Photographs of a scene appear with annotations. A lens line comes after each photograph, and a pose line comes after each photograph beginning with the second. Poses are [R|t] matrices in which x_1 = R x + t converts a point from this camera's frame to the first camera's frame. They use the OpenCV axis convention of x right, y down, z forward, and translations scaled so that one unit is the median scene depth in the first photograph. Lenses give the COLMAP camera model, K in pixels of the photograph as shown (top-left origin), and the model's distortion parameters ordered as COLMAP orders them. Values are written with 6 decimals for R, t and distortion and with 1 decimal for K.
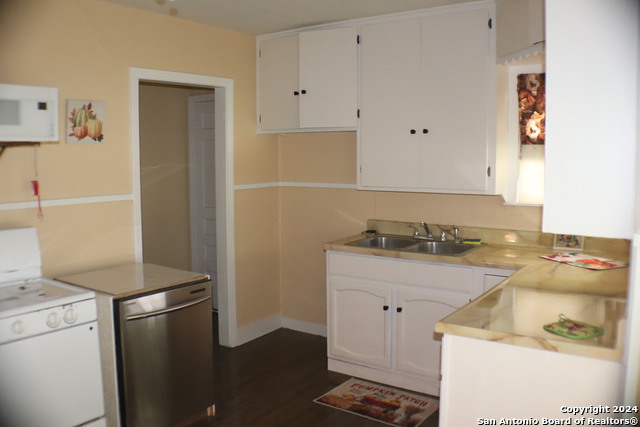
lens RADIAL K [[559.1, 0, 320.0], [0, 559.1, 213.5], [0, 0, 1]] dist [-0.150877, 0.016241]
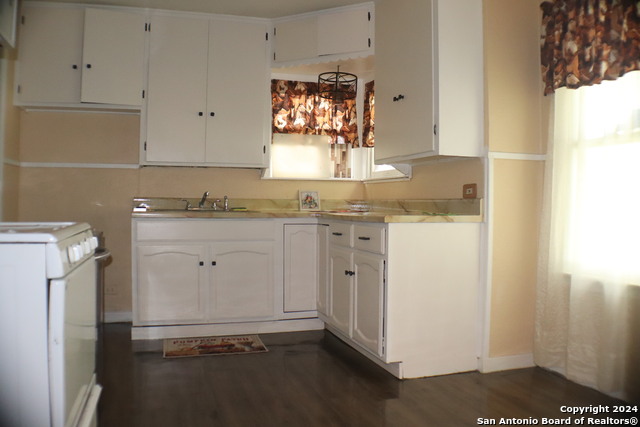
lens RADIAL K [[559.1, 0, 320.0], [0, 559.1, 213.5], [0, 0, 1]] dist [-0.150877, 0.016241]
pose [[0.616692, -0.004752, 0.787190, -0.614486], [0.070759, 0.996268, -0.049420, 0.140879], [-0.784018, 0.086178, 0.614727, 0.111635]]
